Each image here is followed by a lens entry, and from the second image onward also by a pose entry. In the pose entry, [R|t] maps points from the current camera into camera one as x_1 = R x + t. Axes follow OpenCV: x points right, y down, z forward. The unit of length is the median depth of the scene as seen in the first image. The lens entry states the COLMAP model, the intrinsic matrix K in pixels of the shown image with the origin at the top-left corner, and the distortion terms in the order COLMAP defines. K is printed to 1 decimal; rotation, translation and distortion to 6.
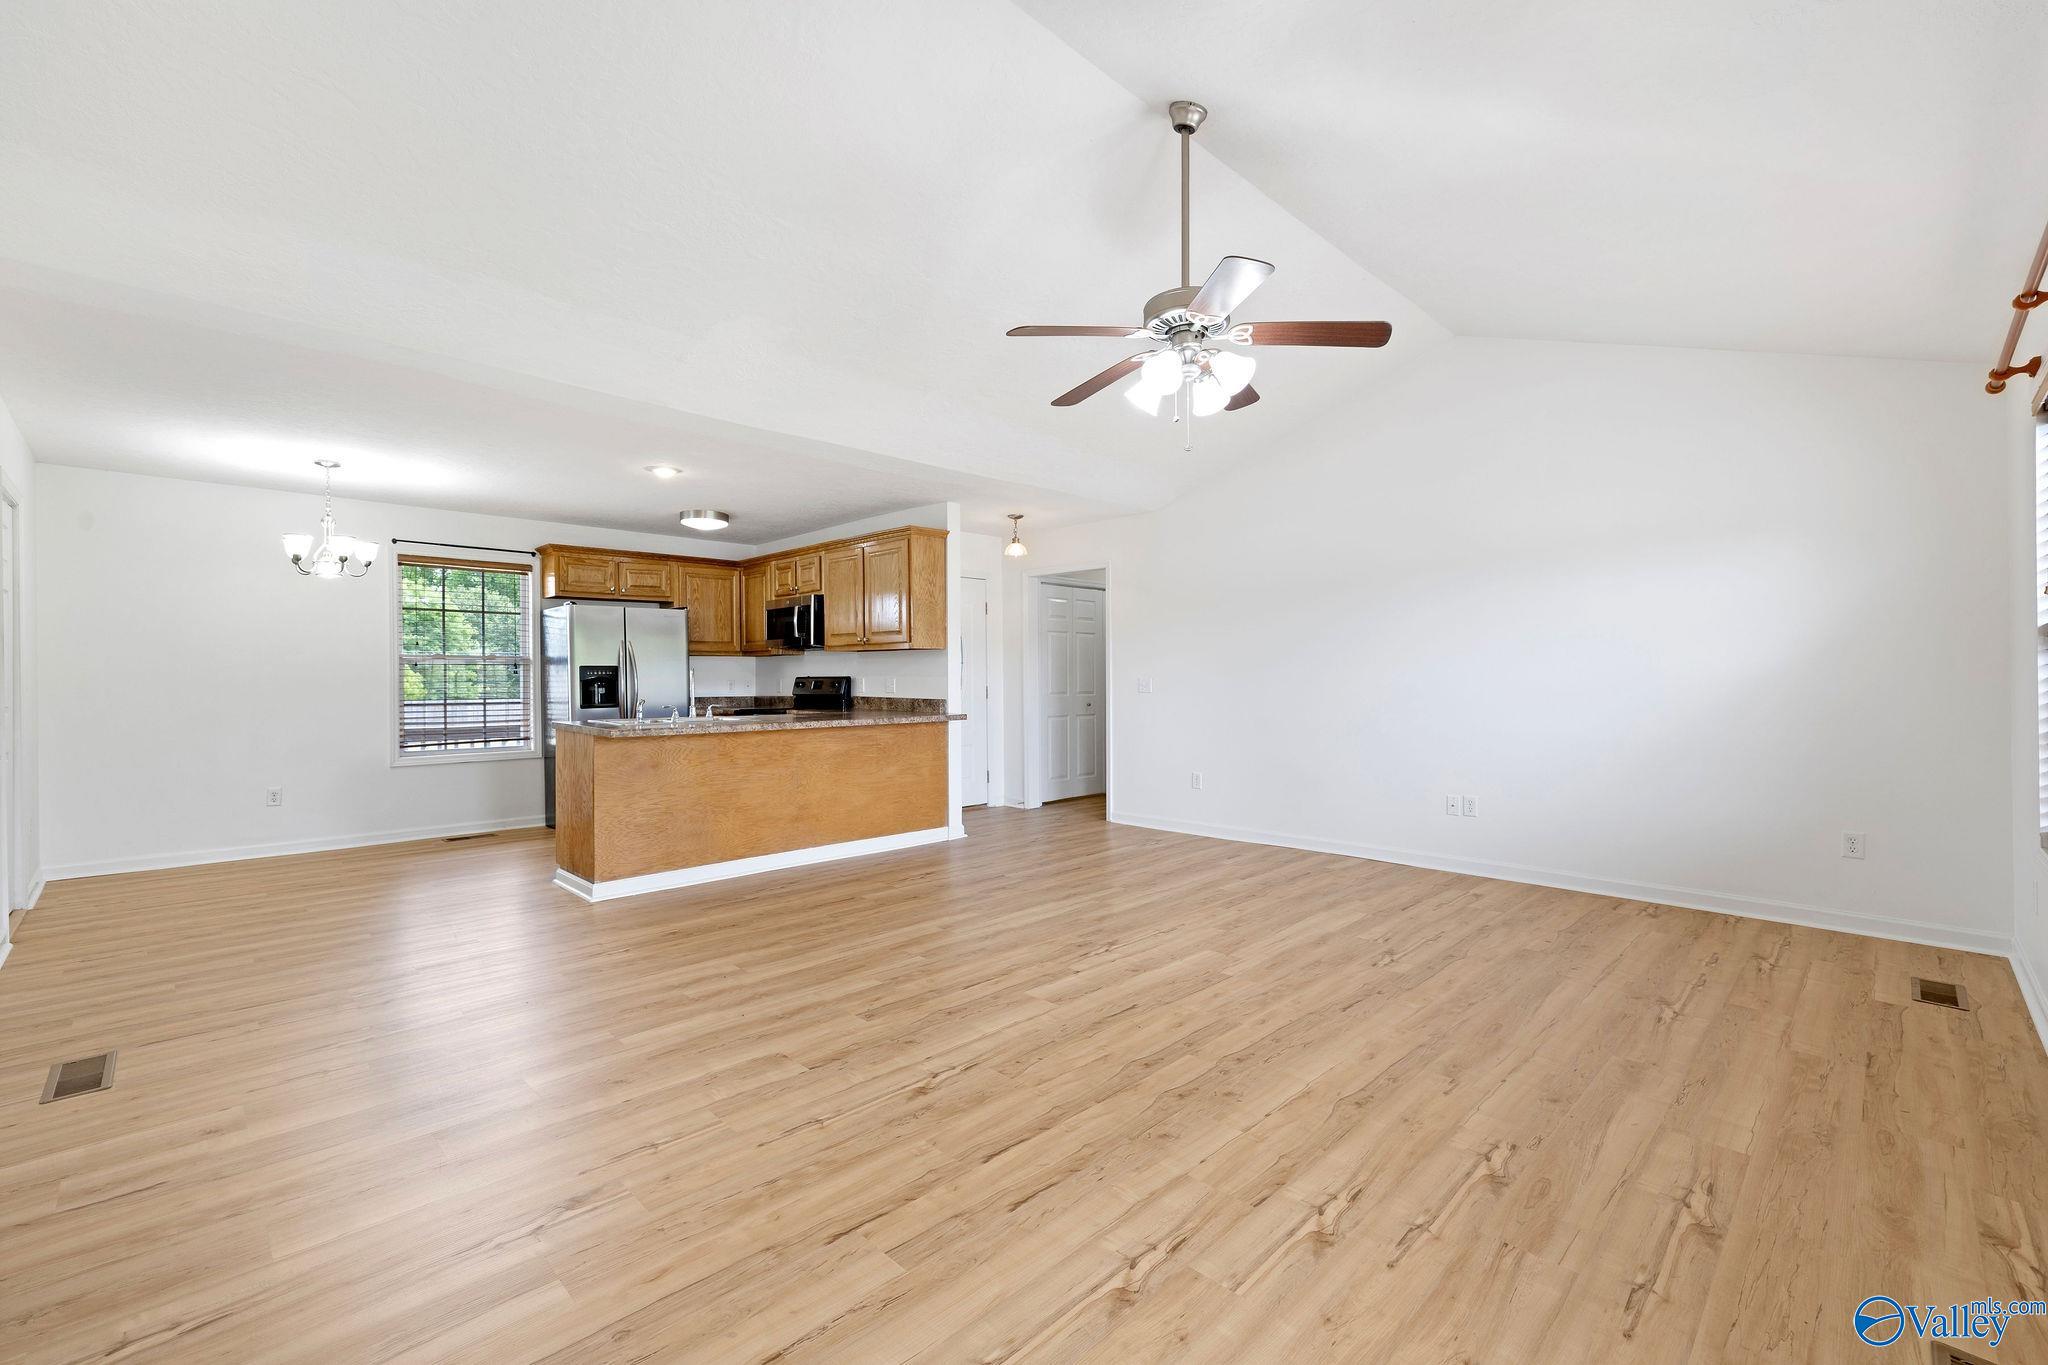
lens RADIAL K [[866.2, 0, 1018.9], [0, 866.2, 683.7], [0, 0, 1]] dist [0.002693, 0.000591]
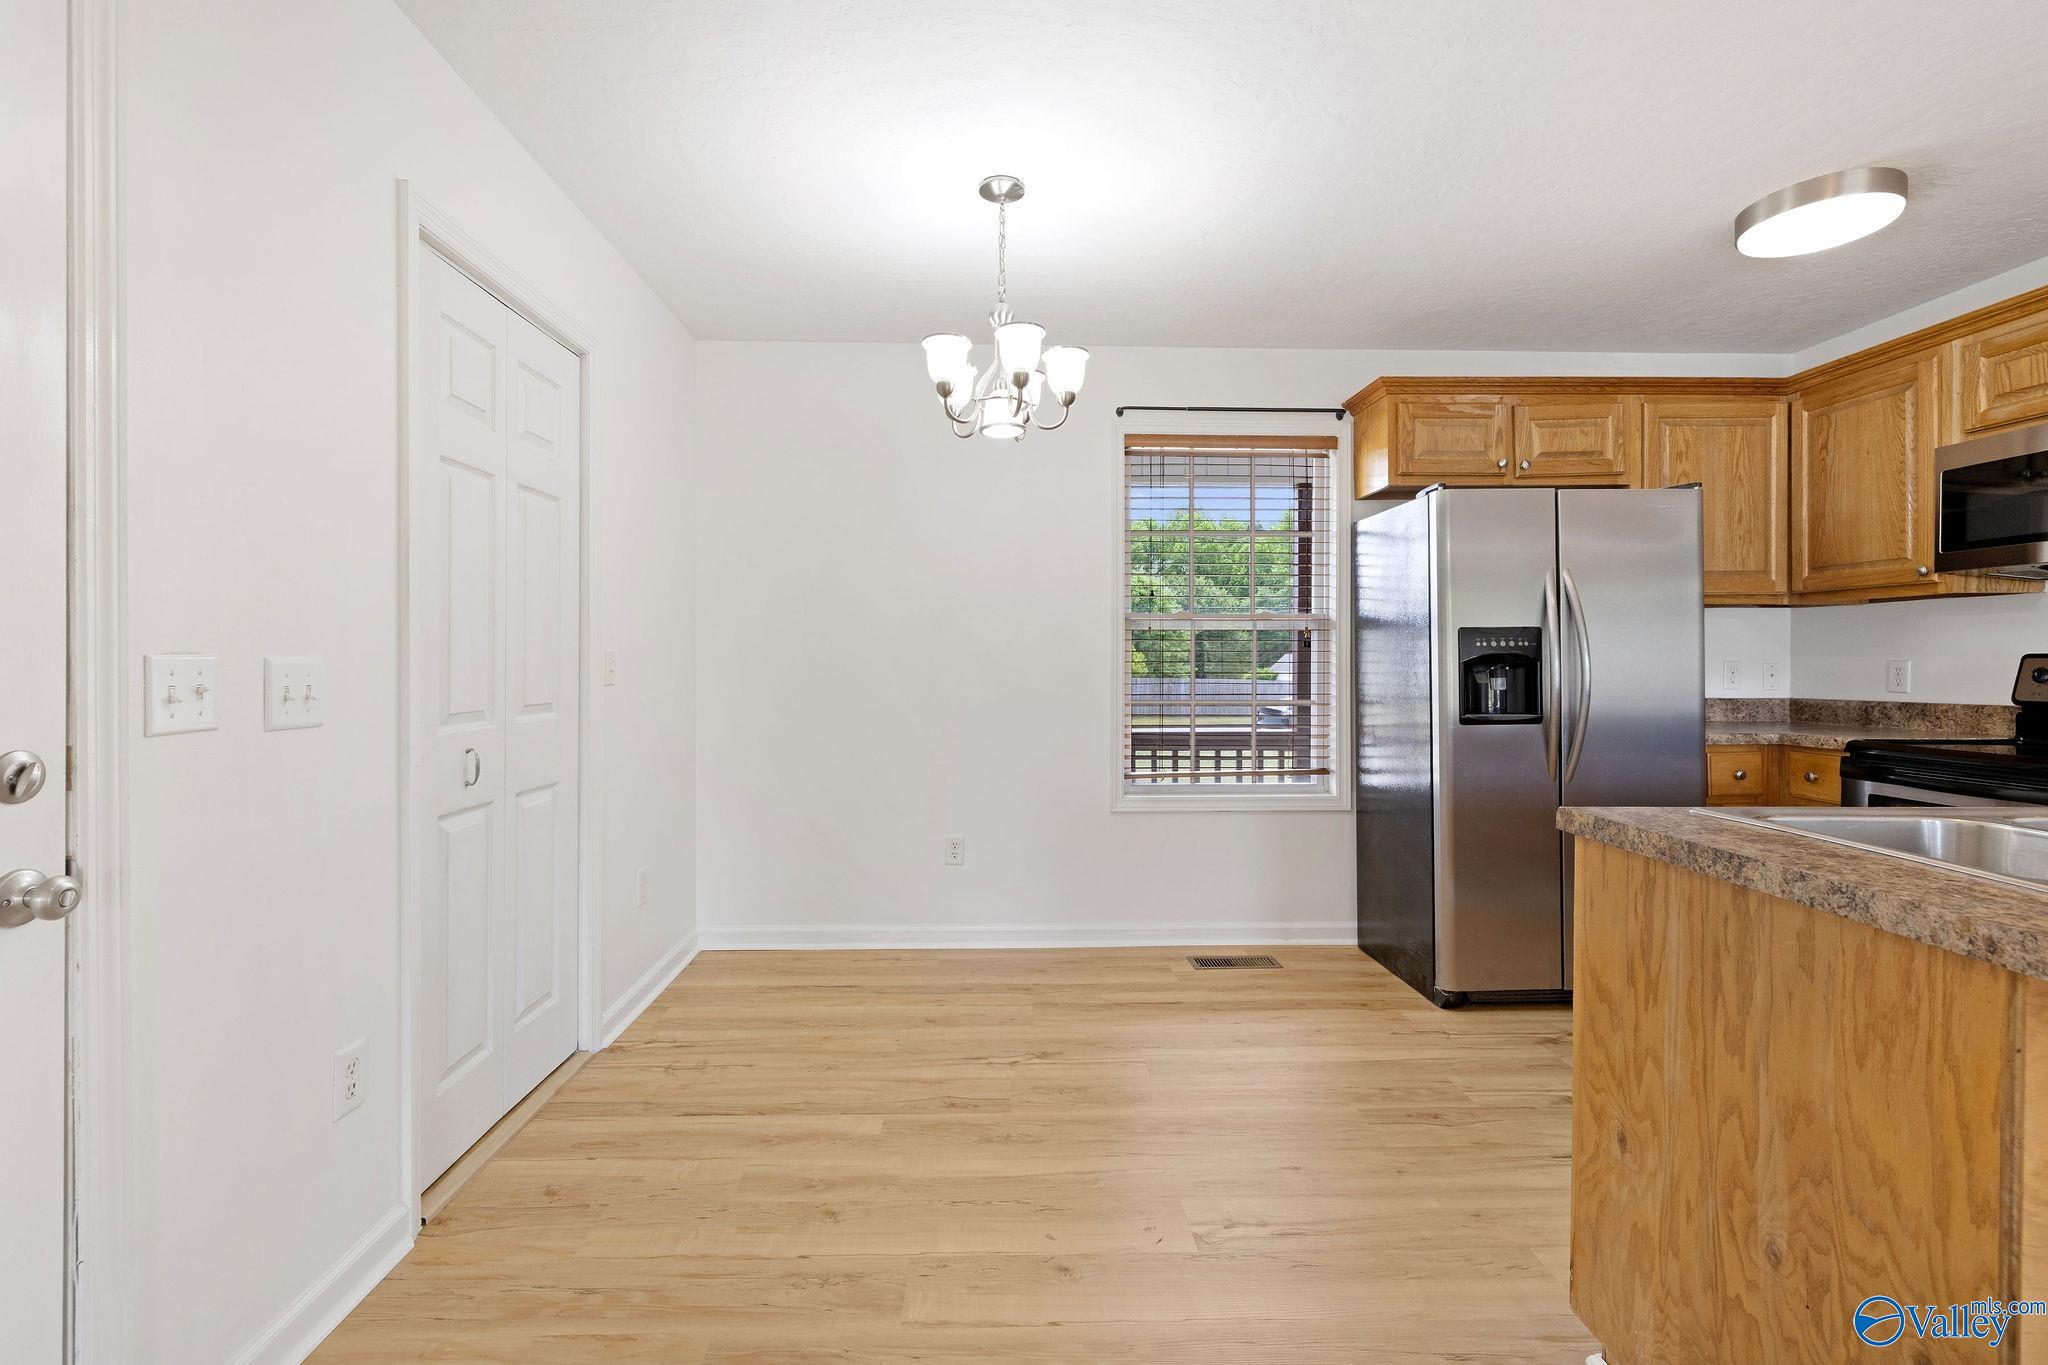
lens RADIAL K [[882.5, 0, 1016.1], [0, 882.5, 664.0], [0, 0, 1]] dist [0.001245, 0.000035]
pose [[0.733816, 0.008036, -0.679301, -0.622546], [-0.007034, 0.999966, 0.004231, -0.003506], [0.679312, 0.001674, 0.733848, 0.877290]]
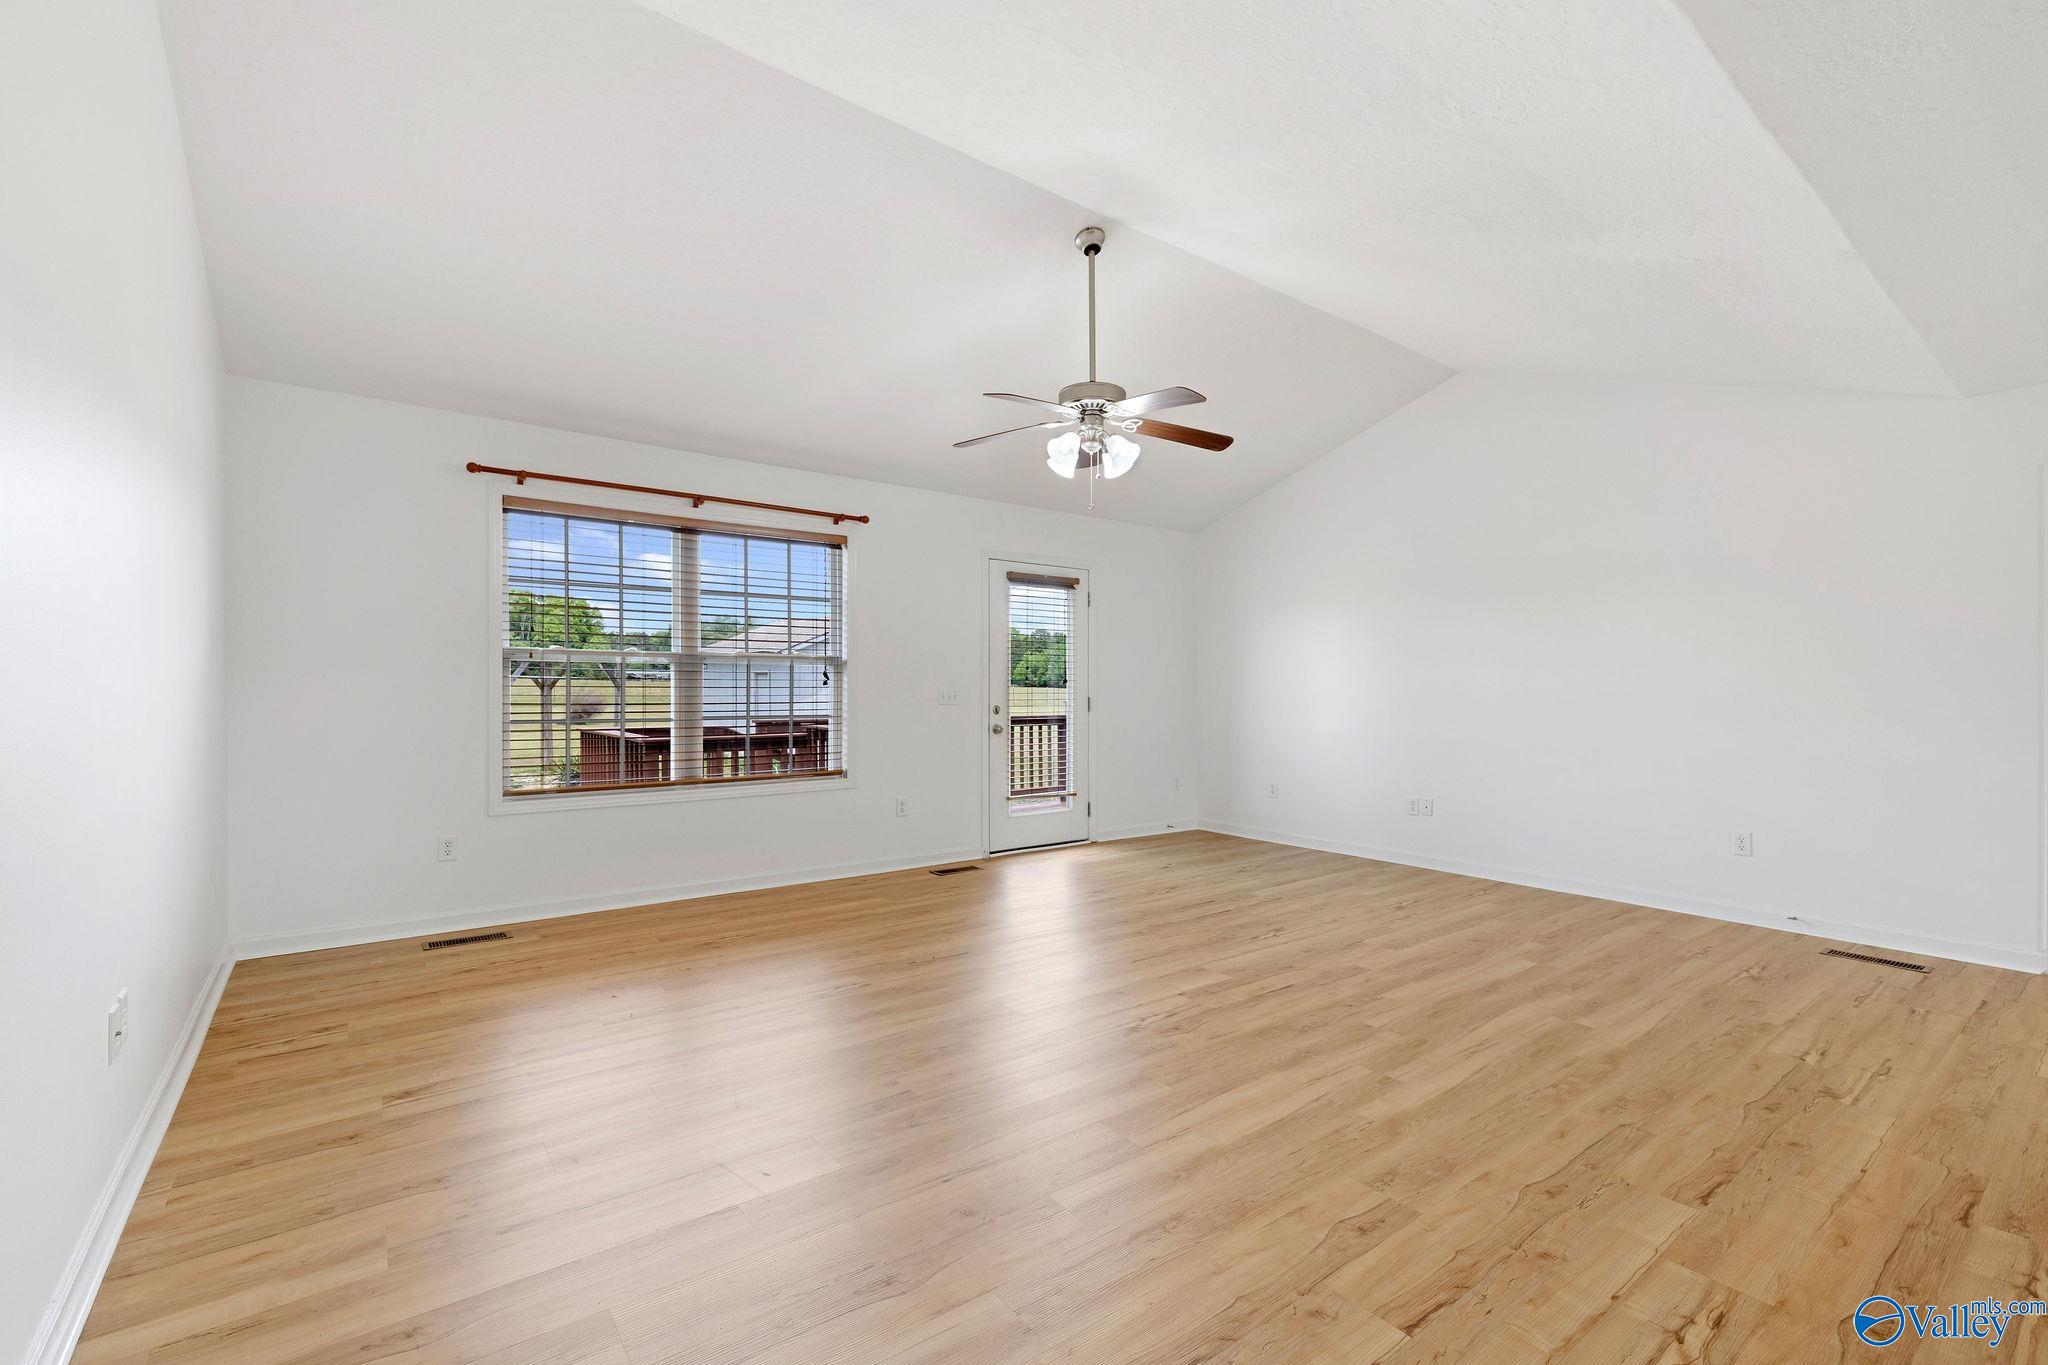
lens RADIAL K [[882.5, 0, 1016.1], [0, 882.5, 664.0], [0, 0, 1]] dist [0.001245, 0.000035]
pose [[-0.990446, 0.002658, 0.137876, 0.101155], [-0.000592, 0.999723, -0.023525, -0.008117], [-0.137900, -0.023381, -0.990170, 1.798678]]
